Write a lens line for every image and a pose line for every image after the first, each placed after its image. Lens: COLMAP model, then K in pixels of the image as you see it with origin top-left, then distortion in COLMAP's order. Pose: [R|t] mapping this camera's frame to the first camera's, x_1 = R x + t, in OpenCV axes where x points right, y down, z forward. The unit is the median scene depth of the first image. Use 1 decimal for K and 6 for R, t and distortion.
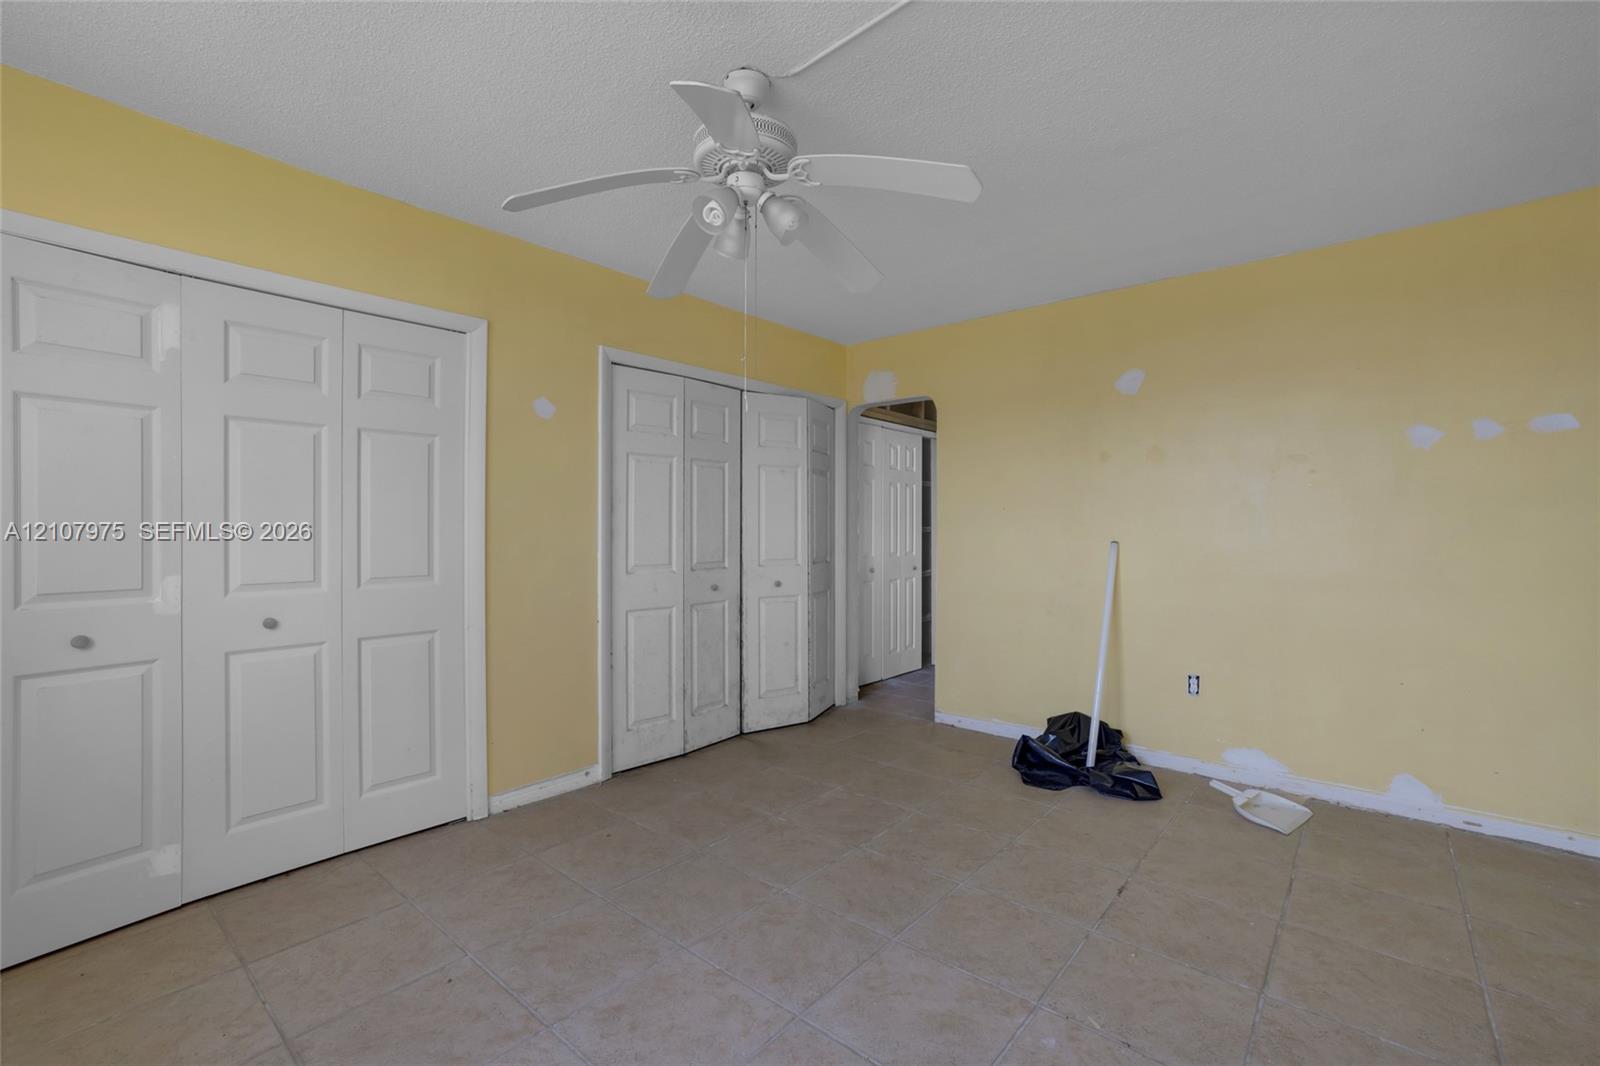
lens RADIAL K [[707.7, 0, 800.0], [0, 707.7, 533.0], [0, 0, 1]] dist [-0.001515, 0.018799]
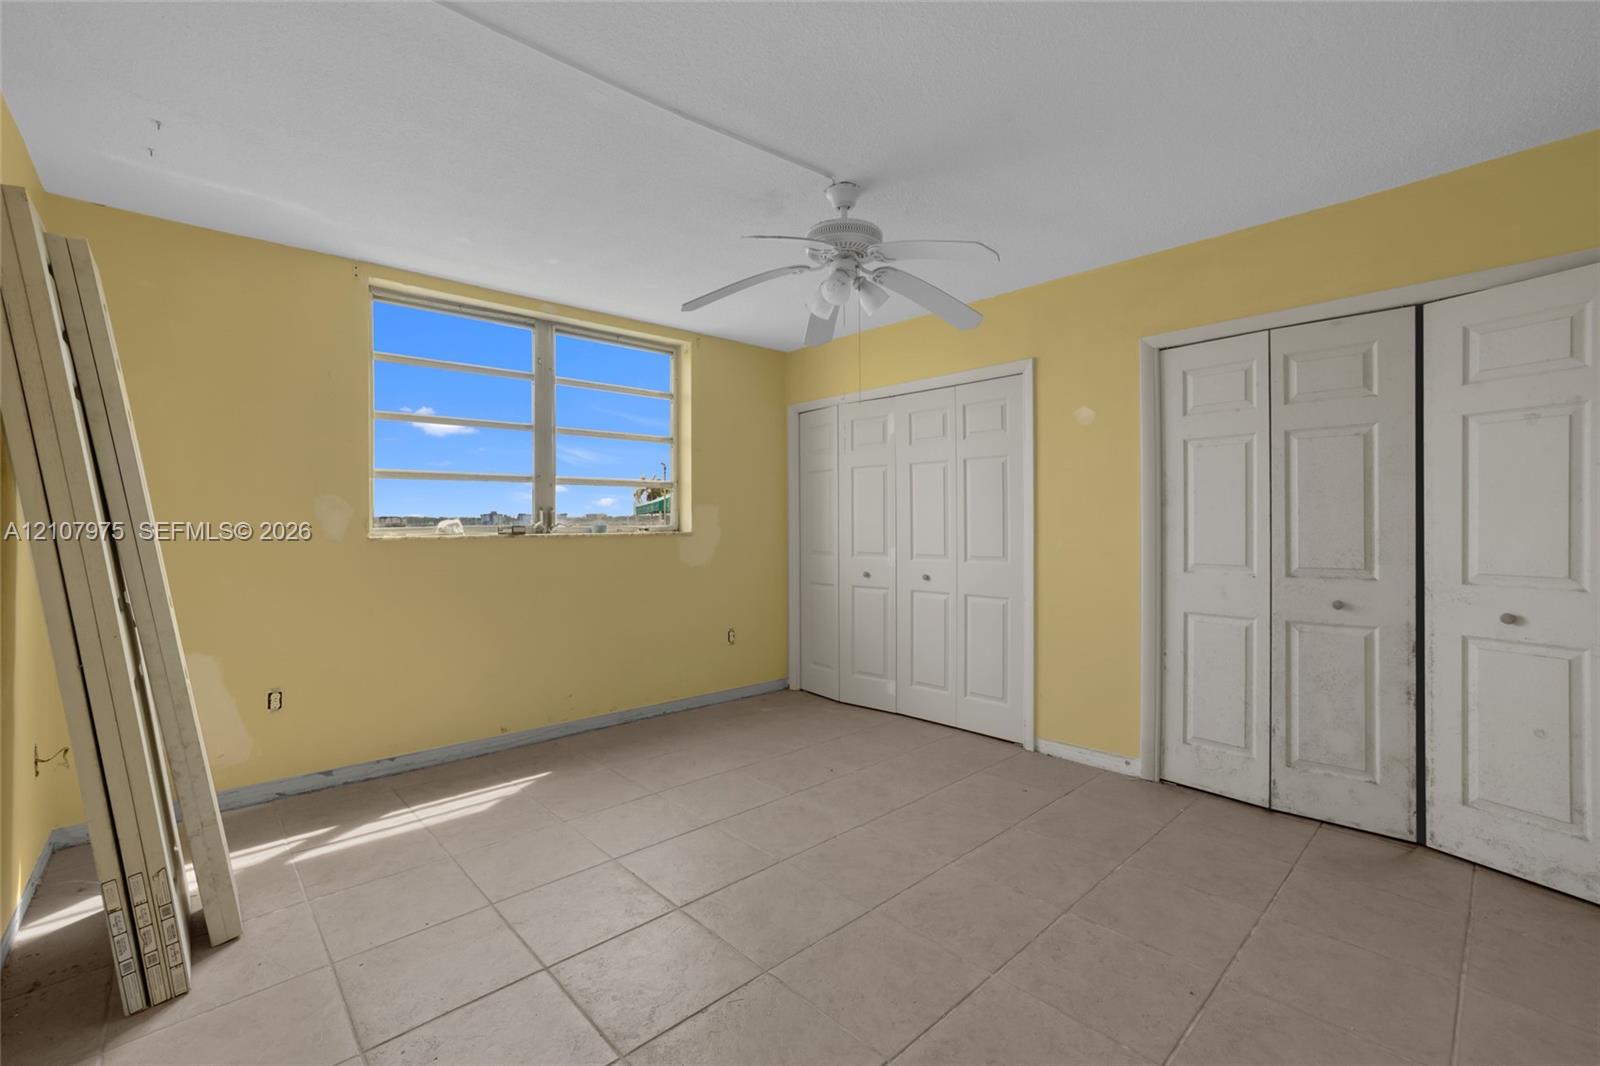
lens RADIAL K [[707.7, 0, 800.0], [0, 707.7, 533.0], [0, 0, 1]] dist [-0.001515, 0.018799]
pose [[-0.093538, 0.012917, -0.995532, 0.678983], [-0.002068, 0.999911, 0.013168, -0.003596], [0.995614, 0.003291, -0.093503, 0.561417]]
